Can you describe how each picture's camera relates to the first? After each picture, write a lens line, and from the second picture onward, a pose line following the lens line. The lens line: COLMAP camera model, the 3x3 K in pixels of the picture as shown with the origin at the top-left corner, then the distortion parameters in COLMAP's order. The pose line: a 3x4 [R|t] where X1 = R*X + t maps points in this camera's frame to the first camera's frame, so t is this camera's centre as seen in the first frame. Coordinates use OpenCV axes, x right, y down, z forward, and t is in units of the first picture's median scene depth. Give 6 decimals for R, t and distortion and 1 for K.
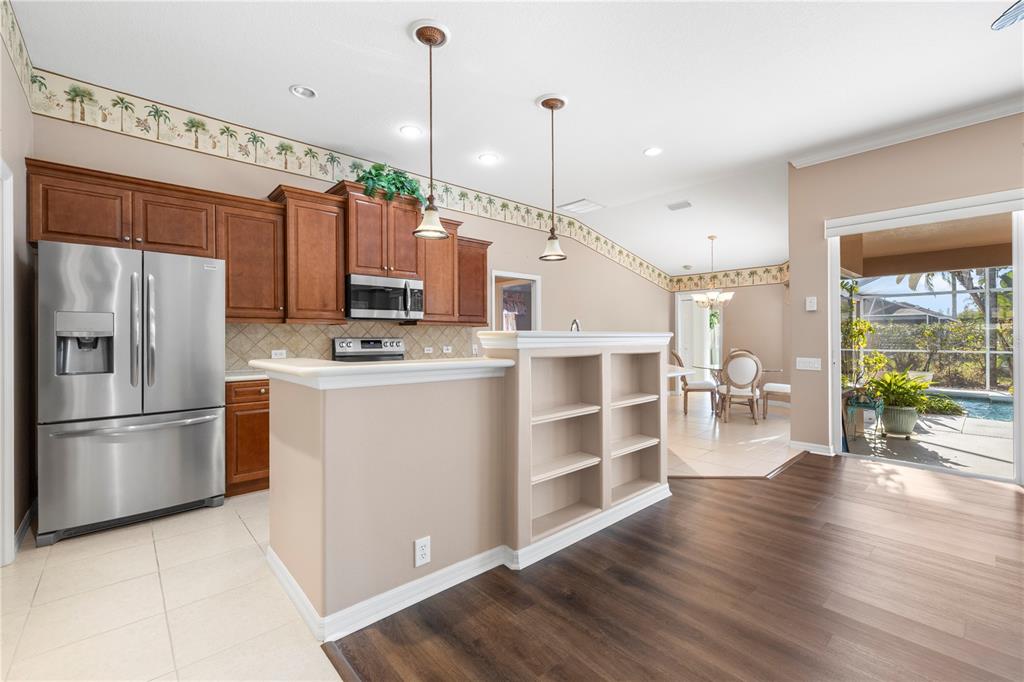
lens RADIAL K [[432.8, 0, 509.4], [0, 432.8, 338.5], [0, 0, 1]] dist [0.004312, -0.001435]
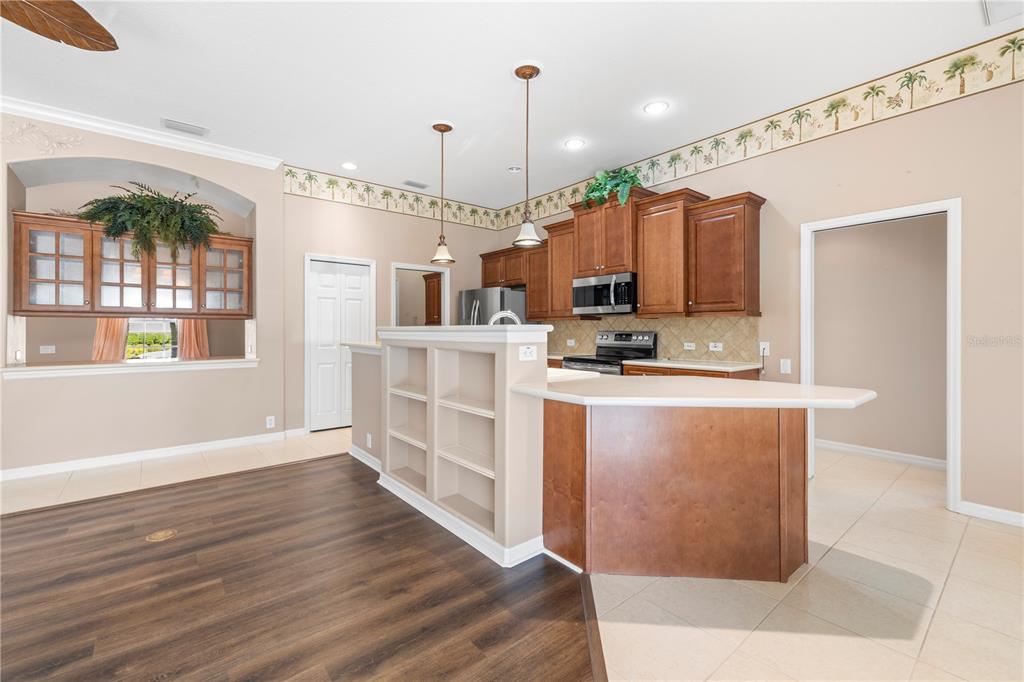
lens RADIAL K [[432.8, 0, 507.6], [0, 432.8, 334.2], [0, 0, 1]] dist [0.004312, -0.001435]
pose [[-0.040474, 0.012696, -0.999100, 0.805408], [-0.004814, 0.999905, 0.012901, -0.007177], [0.999169, 0.005332, -0.040409, 0.798314]]
